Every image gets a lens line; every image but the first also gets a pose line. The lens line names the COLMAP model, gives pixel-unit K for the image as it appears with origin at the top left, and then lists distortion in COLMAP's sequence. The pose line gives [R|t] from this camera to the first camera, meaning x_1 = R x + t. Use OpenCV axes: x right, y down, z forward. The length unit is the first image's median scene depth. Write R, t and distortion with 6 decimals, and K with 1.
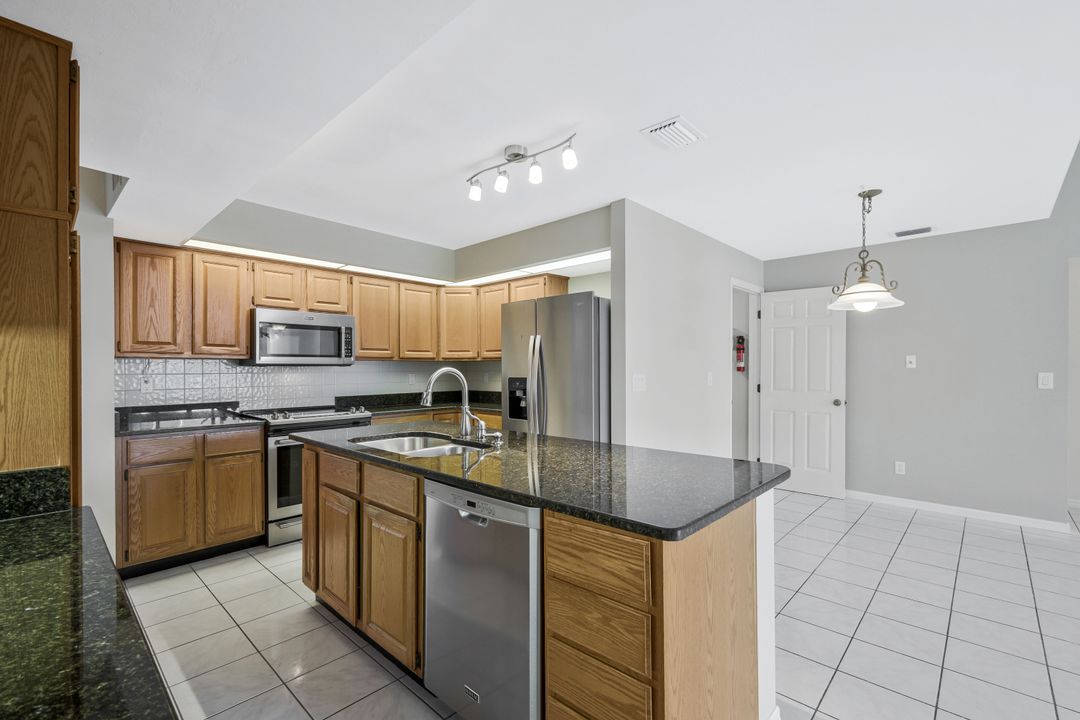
lens RADIAL K [[475.0, 0, 542.8], [0, 475.0, 359.3], [0, 0, 1]] dist [0.003818, 0.000708]
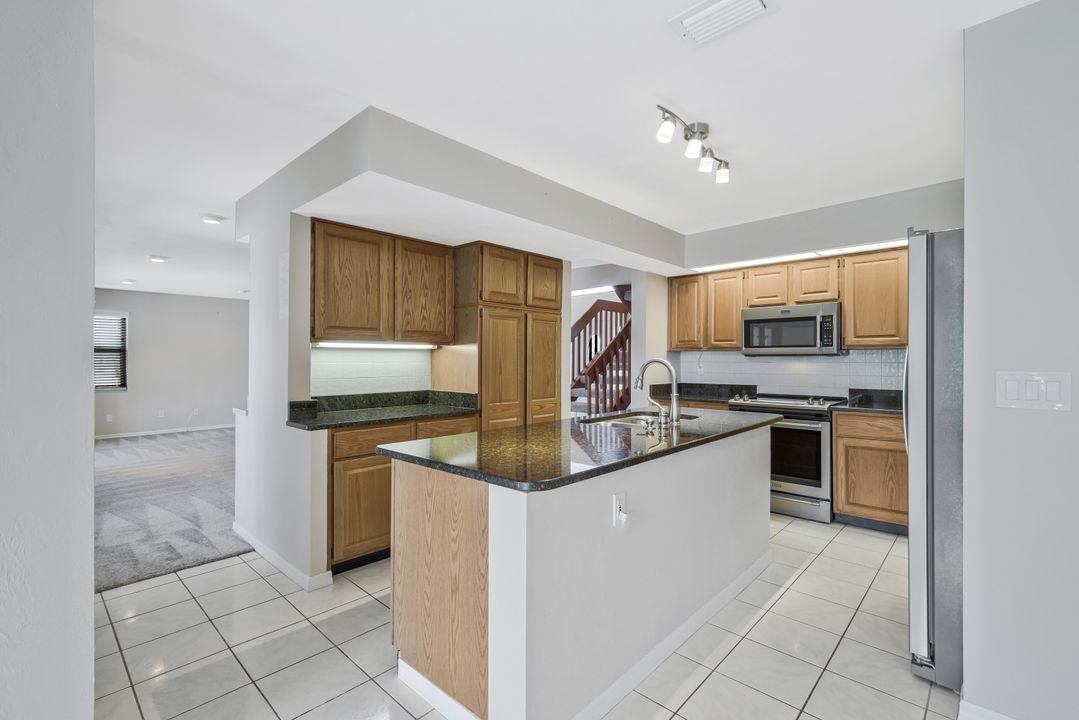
lens RADIAL K [[474.5, 0, 542.2], [0, 474.5, 359.3], [0, 0, 1]] dist [0.003818, 0.000708]
pose [[-0.005869, 0.005068, -0.999970, 0.556364], [0.020992, 0.999767, 0.004944, 0.004028], [0.999762, -0.020962, -0.005974, 0.441587]]
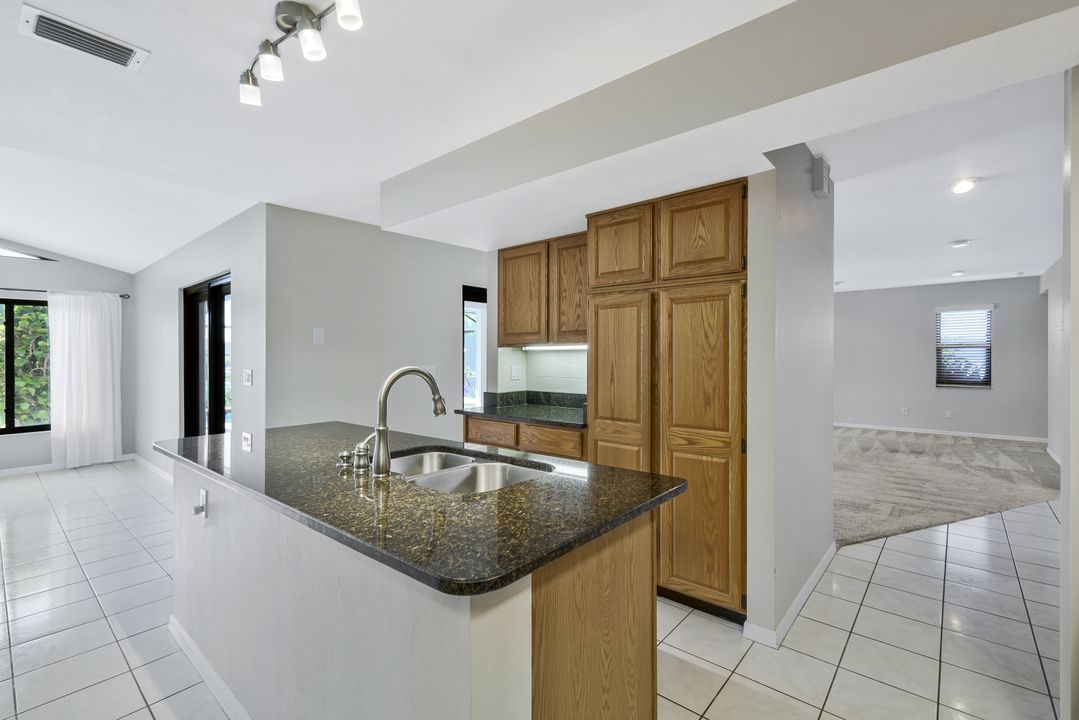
lens RADIAL K [[474.5, 0, 542.2], [0, 474.5, 359.3], [0, 0, 1]] dist [0.003818, 0.000708]
pose [[-0.999184, 0.004591, -0.040127, -0.225073], [0.005145, 0.999893, -0.013717, 0.011255], [0.040060, -0.013912, -0.999100, 1.024317]]
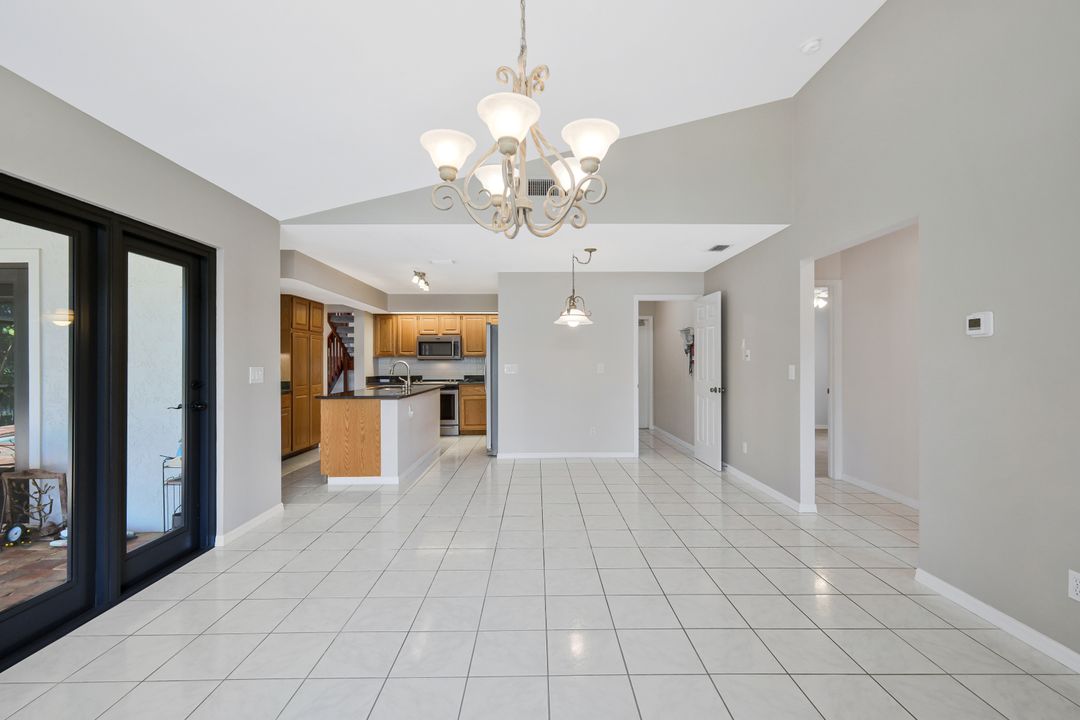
lens RADIAL K [[475.0, 0, 542.8], [0, 475.0, 359.3], [0, 0, 1]] dist [0.003818, 0.000708]
pose [[0.694405, -0.003127, -0.719578, 1.354054], [0.015776, 0.999816, 0.010879, -0.006439], [0.719412, -0.018907, 0.694327, -0.162270]]
